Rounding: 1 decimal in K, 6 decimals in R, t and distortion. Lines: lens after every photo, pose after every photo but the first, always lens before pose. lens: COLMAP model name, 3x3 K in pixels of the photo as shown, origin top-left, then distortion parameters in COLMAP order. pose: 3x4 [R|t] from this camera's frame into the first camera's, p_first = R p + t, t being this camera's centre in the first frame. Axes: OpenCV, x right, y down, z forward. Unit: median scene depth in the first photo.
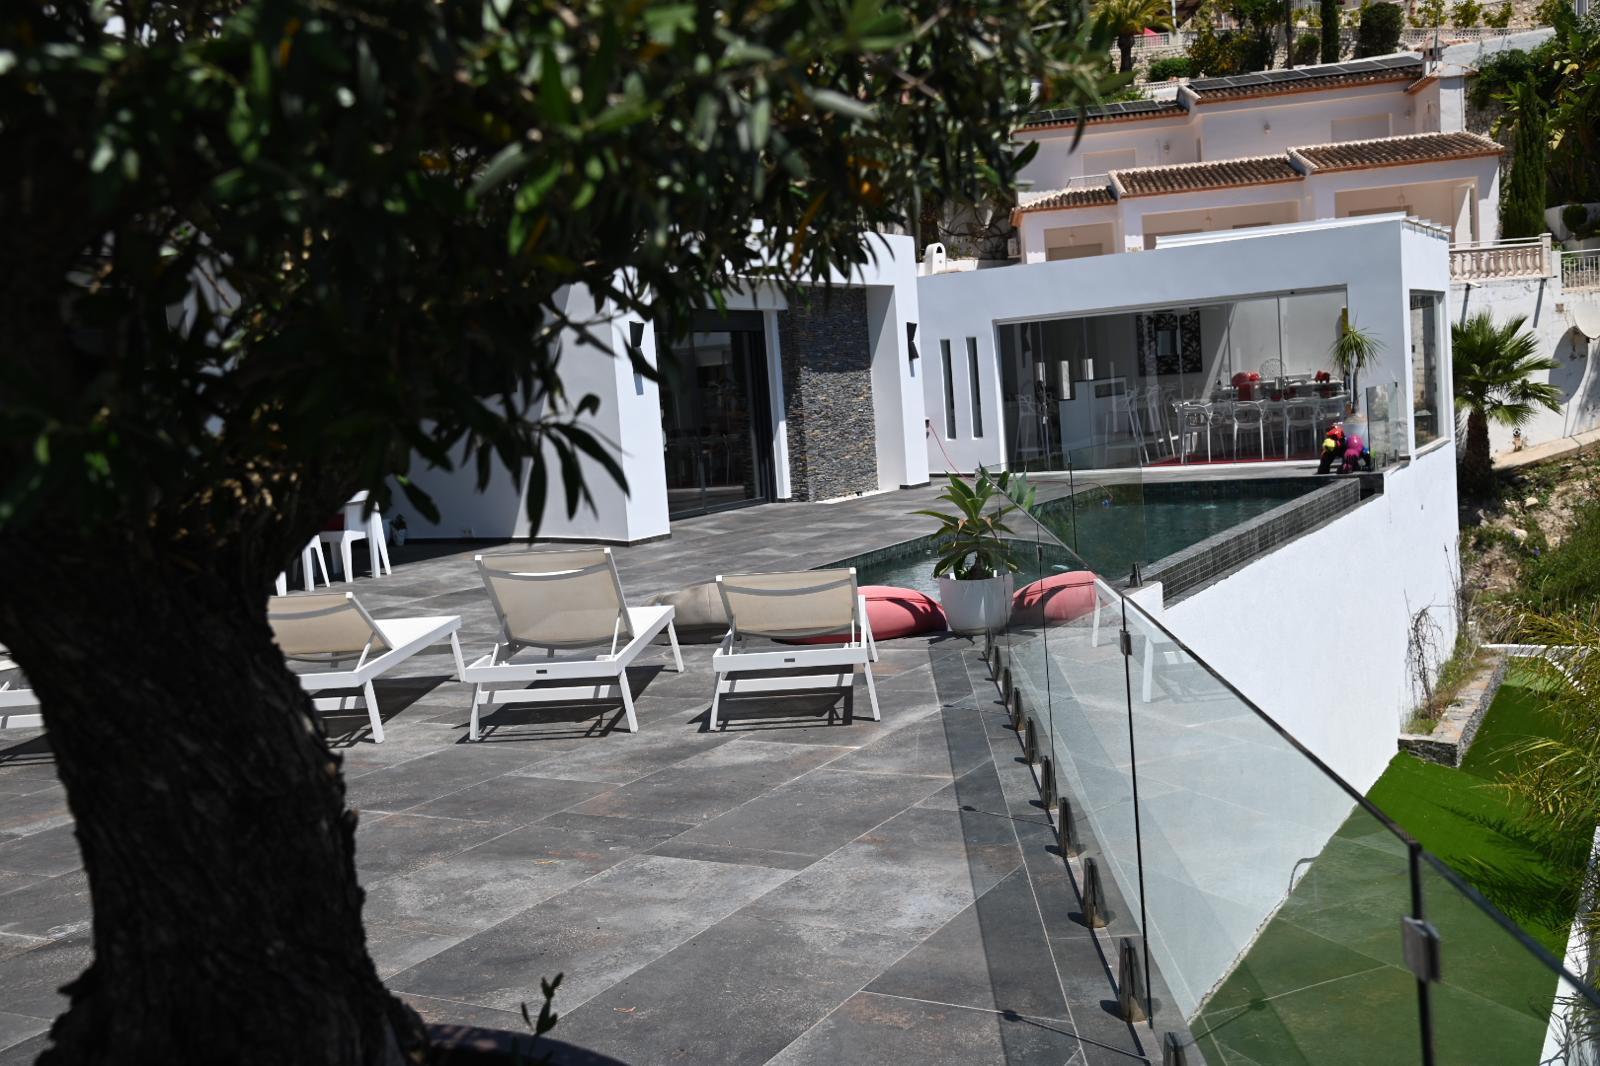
lens RADIAL K [[1626.0, 0, 800.0], [0, 1626.0, 533.0], [0, 0, 1]] dist [0.005773, 0.240395]
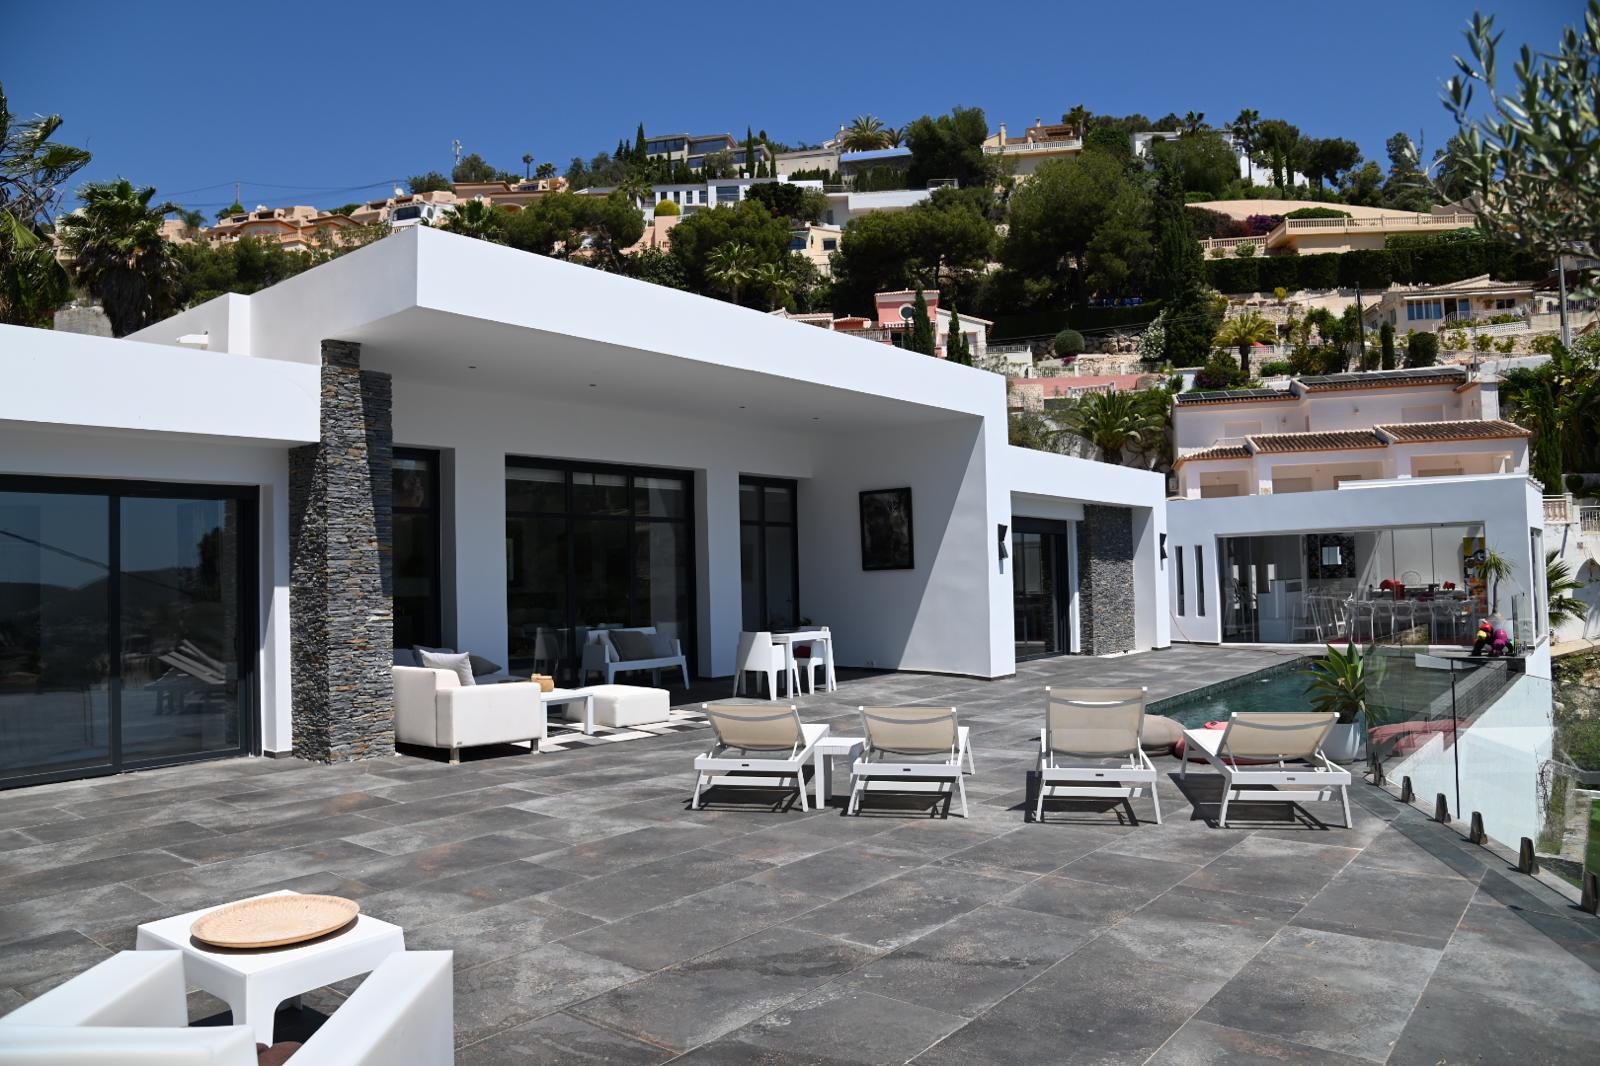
lens RADIAL K [[1107.3, 0, 791.6], [0, 1107.3, 529.6], [0, 0, 1]] dist [-0.119452, 0.076448]
pose [[0.984260, 0.044252, -0.171099, -0.079222], [-0.065167, 0.990798, -0.118625, 0.001906], [0.164275, 0.127908, 0.978086, 0.009307]]
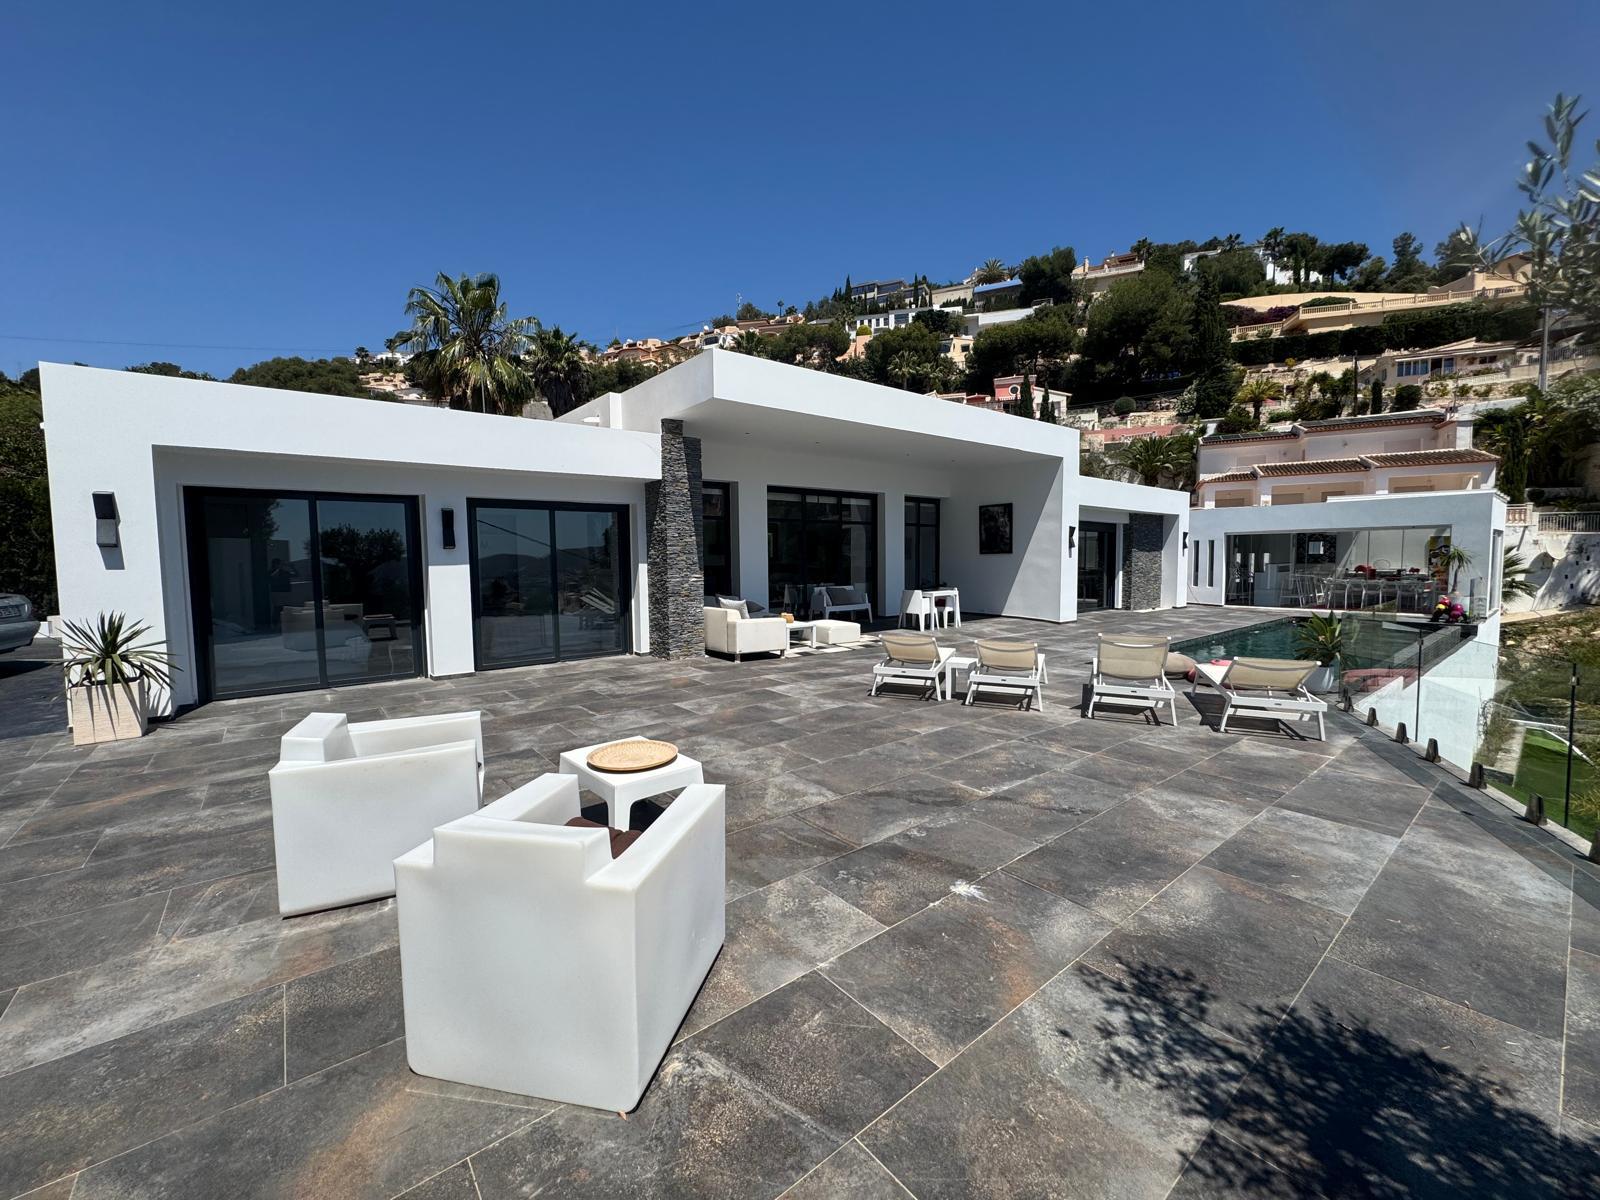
lens RADIAL K [[642.1, 0, 796.5], [0, 642.1, 596.4], [0, 0, 1]] dist [-0.001275, -0.000316]
pose [[0.925461, 0.087303, -0.368647, -0.080032], [-0.091882, 0.995757, 0.005154, -0.000847], [0.367533, 0.029102, 0.929555, 0.015857]]
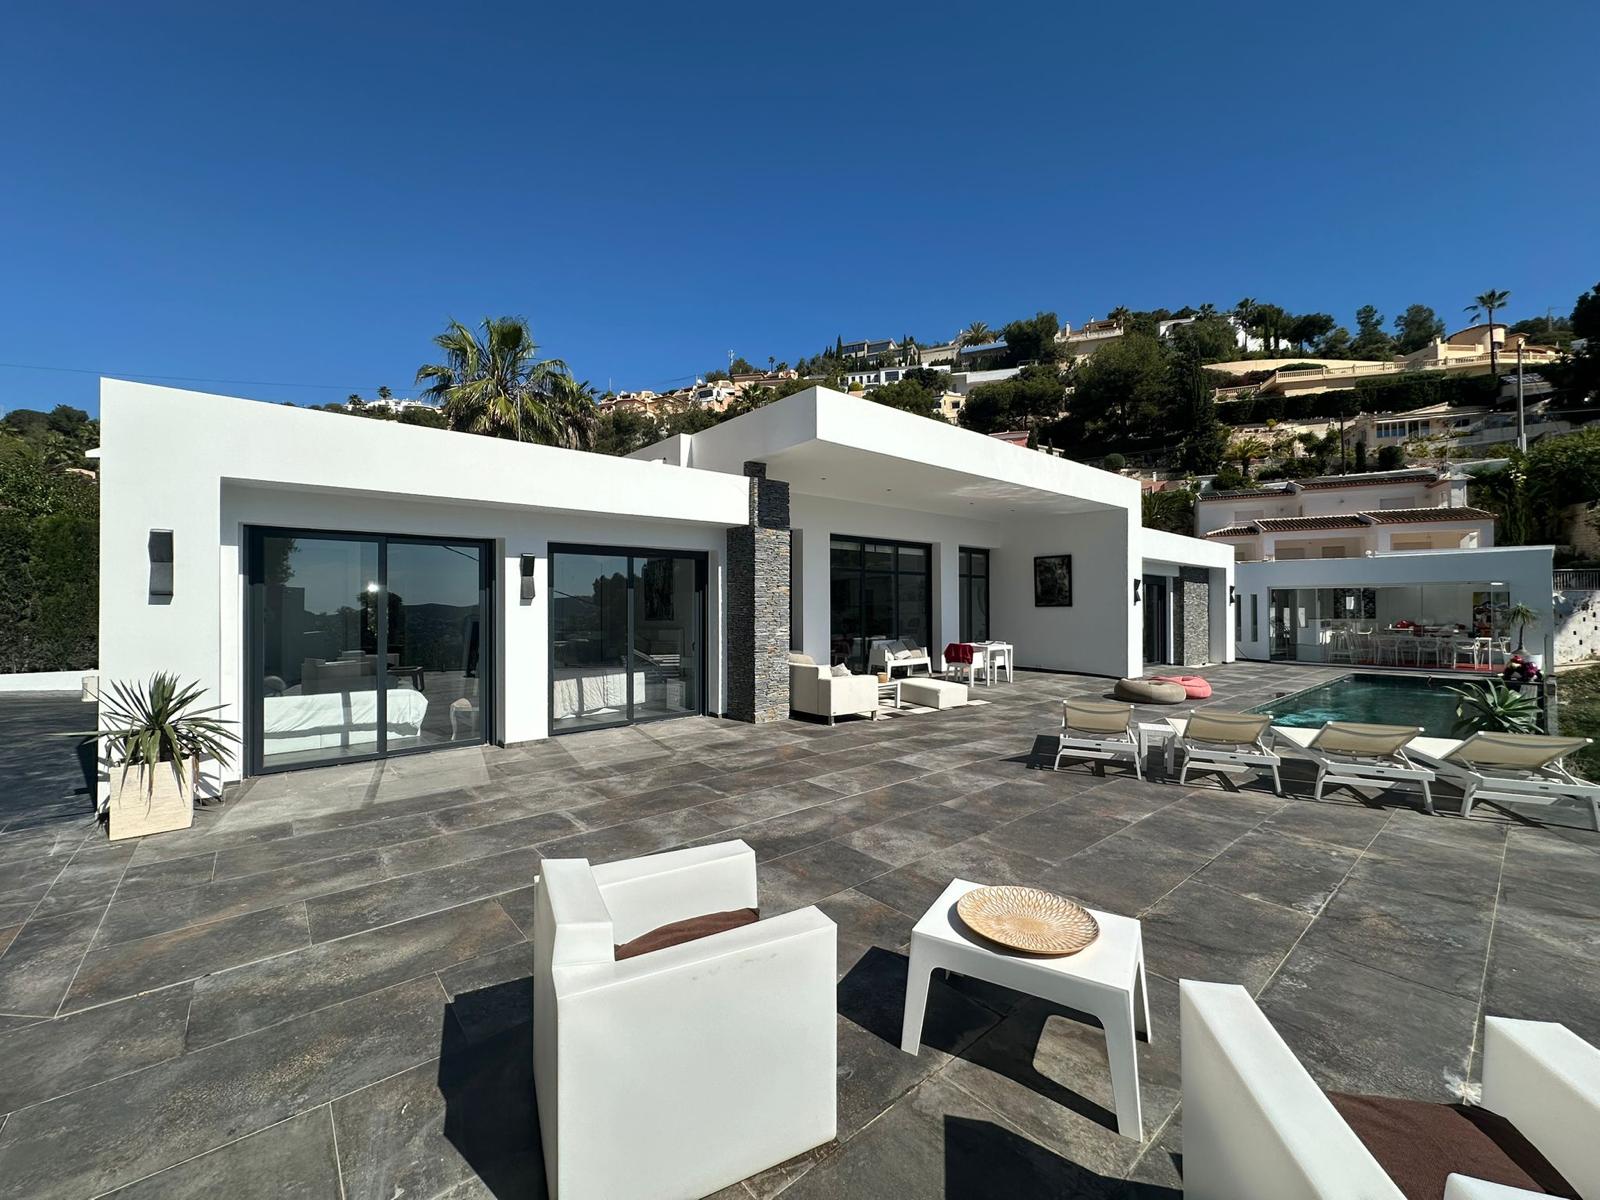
lens RADIAL K [[638.3, 0, 796.7], [0, 638.3, 600.1], [0, 0, 1]] dist [-0.001618, -0.000079]
pose [[0.934766, 0.069526, -0.348396, -0.155485], [-0.098874, 0.992831, -0.067157, 0.001219], [0.341229, 0.097223, 0.934939, 0.024743]]
